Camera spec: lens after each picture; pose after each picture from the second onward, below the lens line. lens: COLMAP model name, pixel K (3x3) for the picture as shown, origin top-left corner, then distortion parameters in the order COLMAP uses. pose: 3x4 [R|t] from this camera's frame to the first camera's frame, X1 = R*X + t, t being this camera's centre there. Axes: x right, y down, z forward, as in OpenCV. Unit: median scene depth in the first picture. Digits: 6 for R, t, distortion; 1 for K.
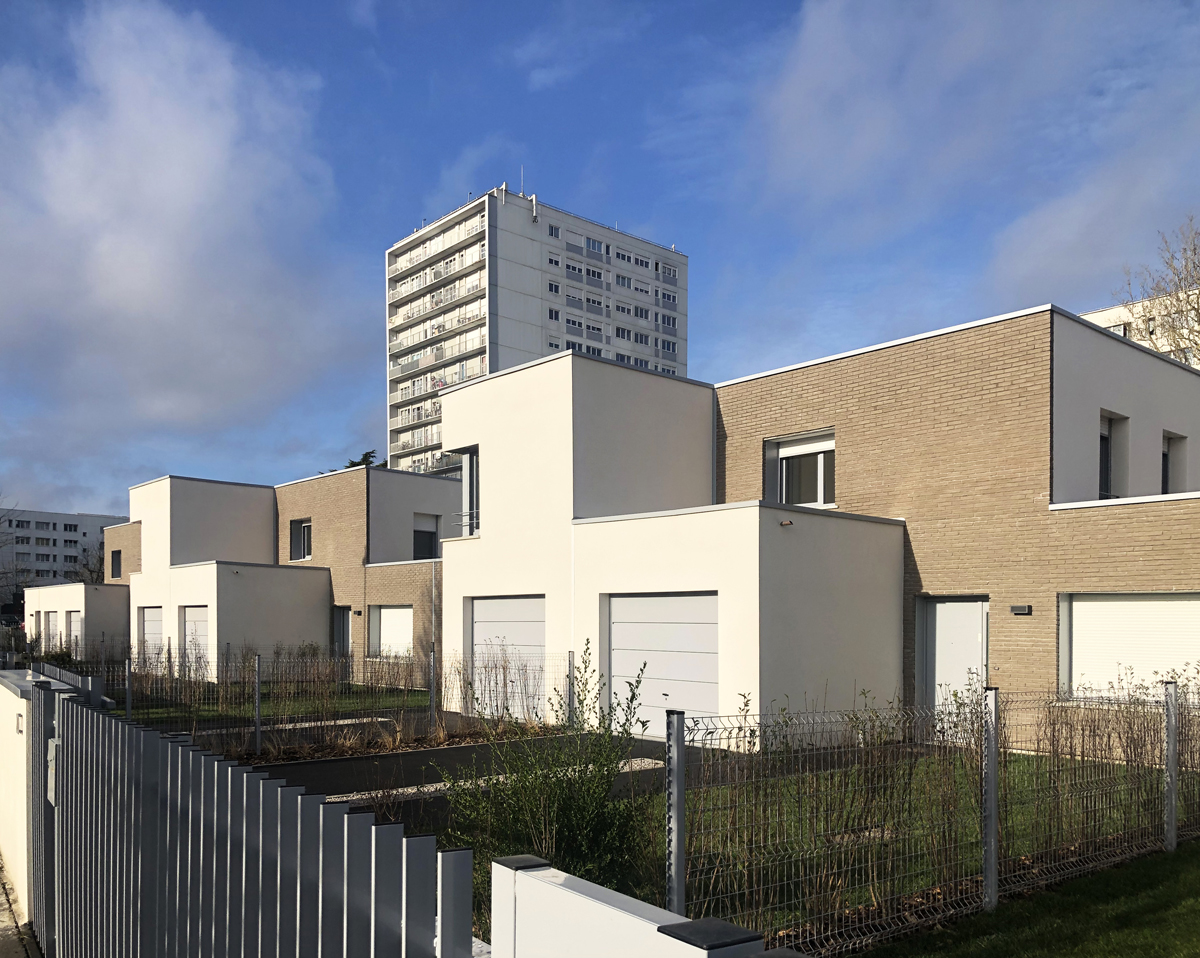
lens RADIAL K [[1001.8, 0, 600.0], [0, 1001.8, 479.0], [0, 0, 1]] dist [0.001907, -0.002008]
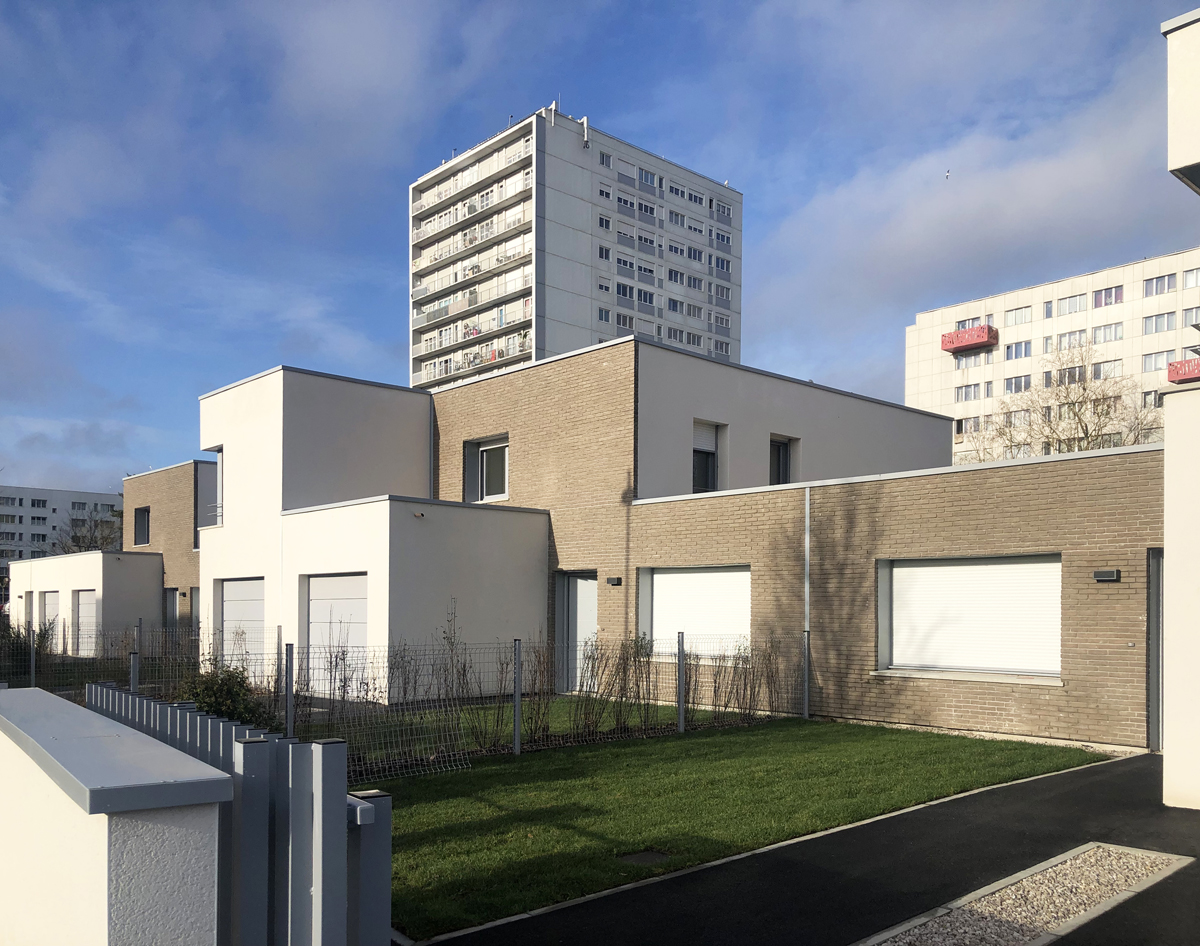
lens RADIAL K [[967.8, 0, 600.3], [0, 967.8, 443.1], [0, 0, 1]] dist [0.005926, 0.004771]
pose [[0.998774, -0.007381, 0.048957, -0.091370], [0.008188, 0.999833, -0.016315, 0.019481], [-0.048828, 0.016695, 0.998668, 0.135476]]
